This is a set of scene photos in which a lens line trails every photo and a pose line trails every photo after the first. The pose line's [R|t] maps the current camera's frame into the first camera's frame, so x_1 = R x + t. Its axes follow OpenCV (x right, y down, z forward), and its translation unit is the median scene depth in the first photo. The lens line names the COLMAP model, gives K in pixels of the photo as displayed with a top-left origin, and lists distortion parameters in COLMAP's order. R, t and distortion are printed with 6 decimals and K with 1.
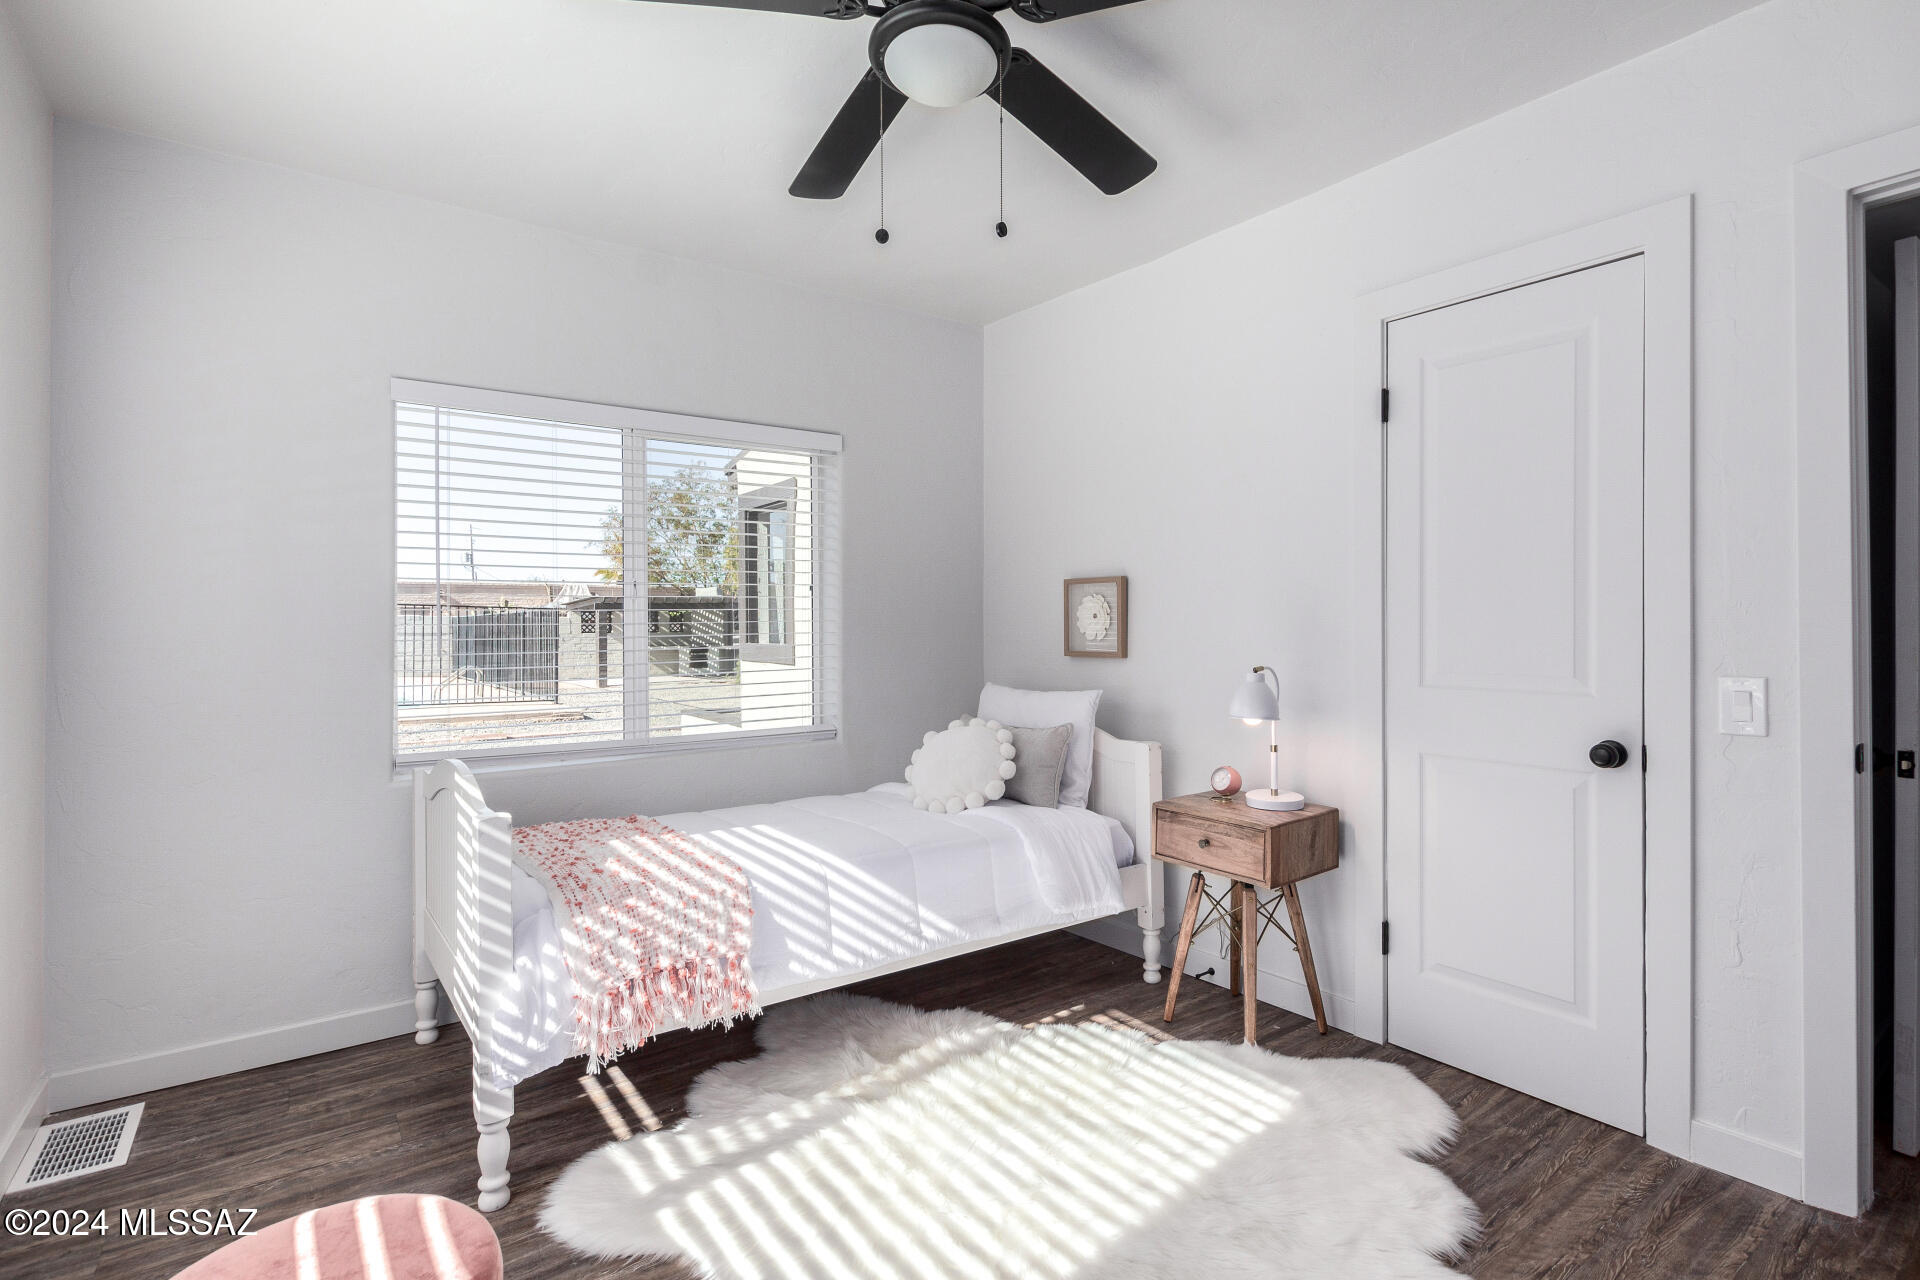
lens RADIAL K [[916.3, 0, 967.4], [0, 916.3, 618.7], [0, 0, 1]] dist [0.009310, -0.001775]
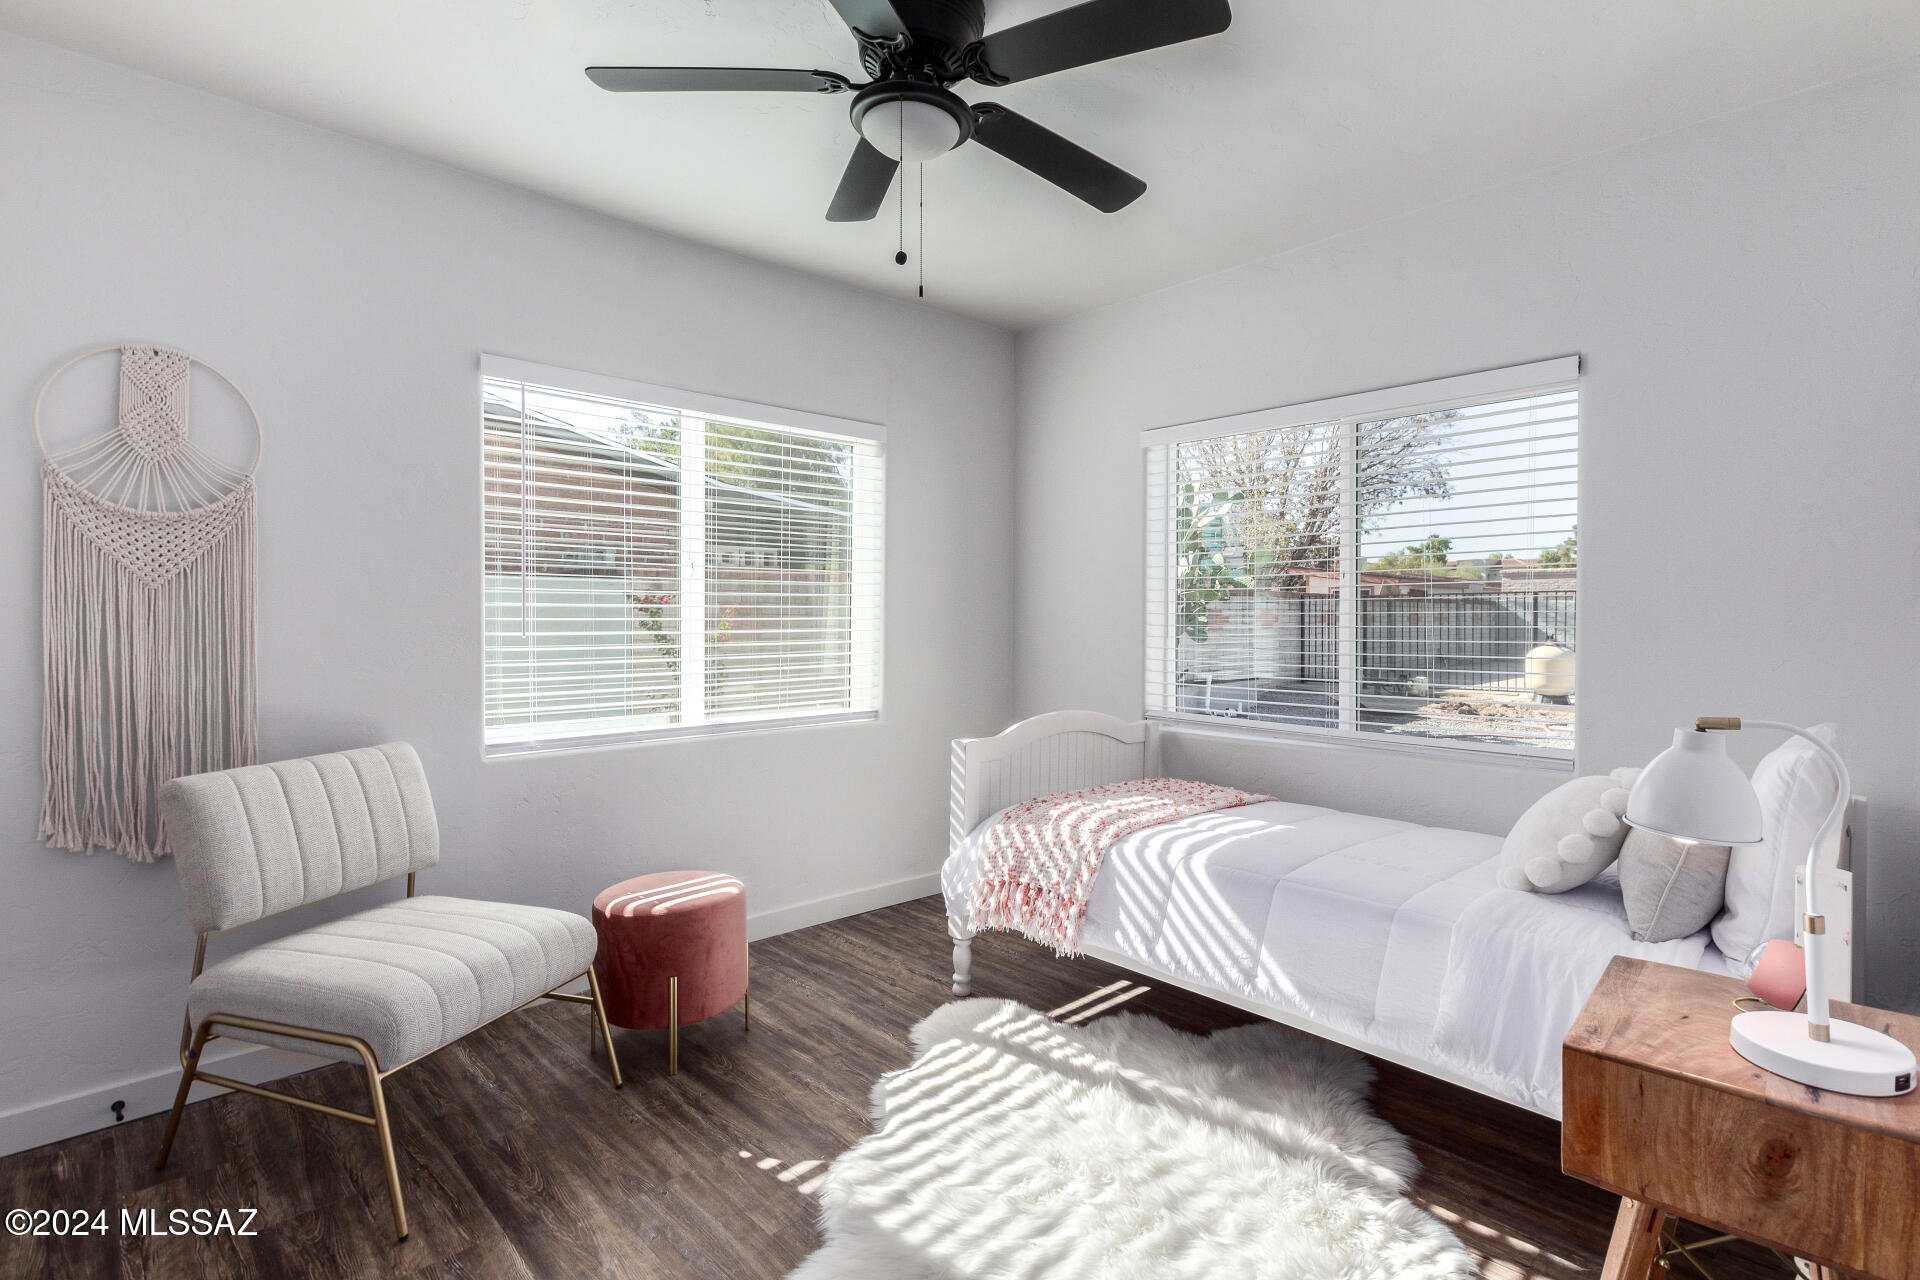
lens RADIAL K [[916.3, 0, 967.4], [0, 916.3, 618.7], [0, 0, 1]] dist [0.009310, -0.001775]
pose [[0.125176, 0.008854, -0.992095, 0.870043], [0.003800, 0.999949, 0.009404, -0.001925], [0.992127, -0.004947, 0.125136, 0.713429]]
